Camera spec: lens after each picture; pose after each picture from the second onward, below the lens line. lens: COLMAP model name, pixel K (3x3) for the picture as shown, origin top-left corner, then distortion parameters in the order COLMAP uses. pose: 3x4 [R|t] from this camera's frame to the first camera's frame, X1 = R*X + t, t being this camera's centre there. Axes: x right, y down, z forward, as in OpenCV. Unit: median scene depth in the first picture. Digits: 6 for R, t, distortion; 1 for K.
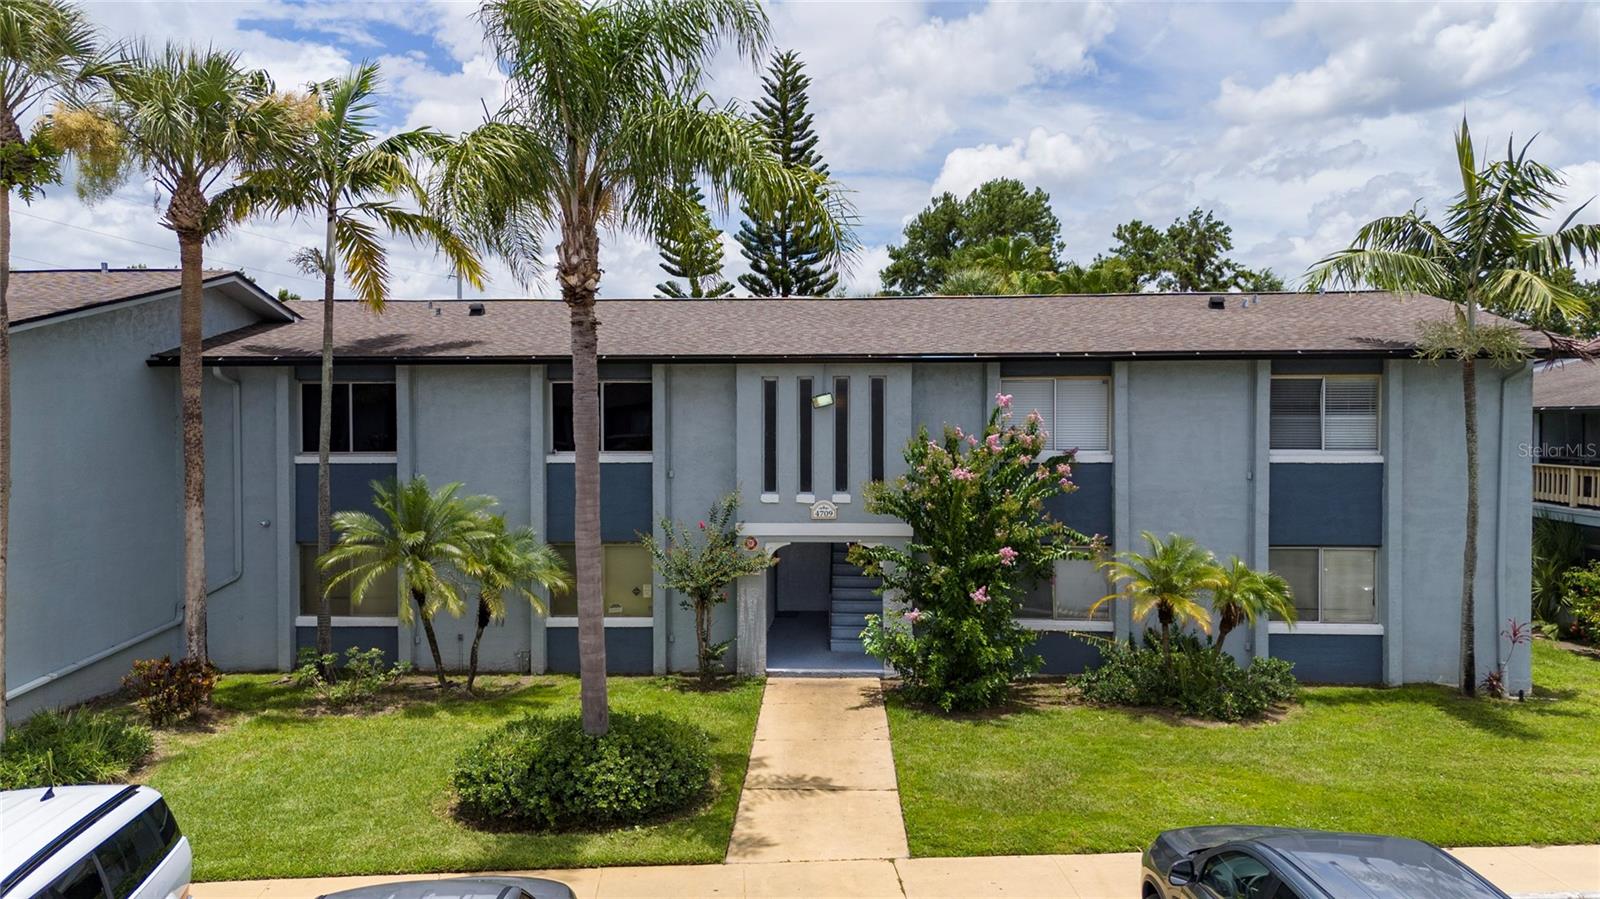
lens RADIAL K [[1154.1, 0, 848.8], [0, 1154.1, 443.7], [0, 0, 1]] dist [0.063946, -0.065259]
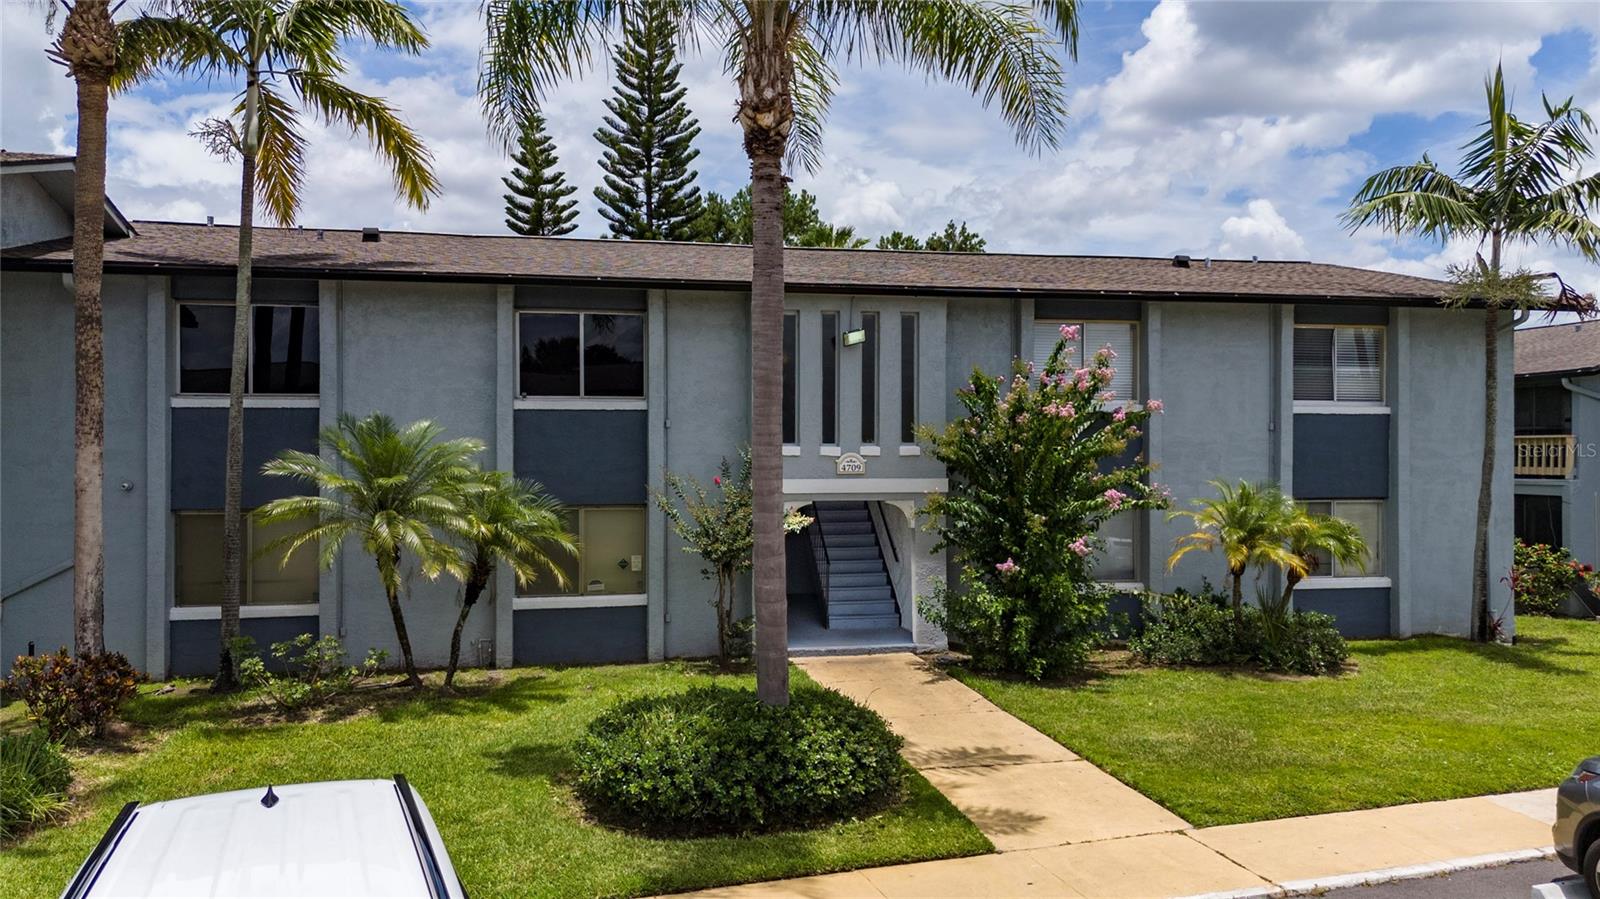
lens RADIAL K [[1154.1, 0, 848.8], [0, 1154.1, 443.7], [0, 0, 1]] dist [0.063946, -0.065259]
pose [[0.969058, -0.000129, 0.246834, -0.240953], [0.004263, 0.999859, -0.016215, 0.056934], [-0.246797, 0.016766, 0.968922, 0.151341]]
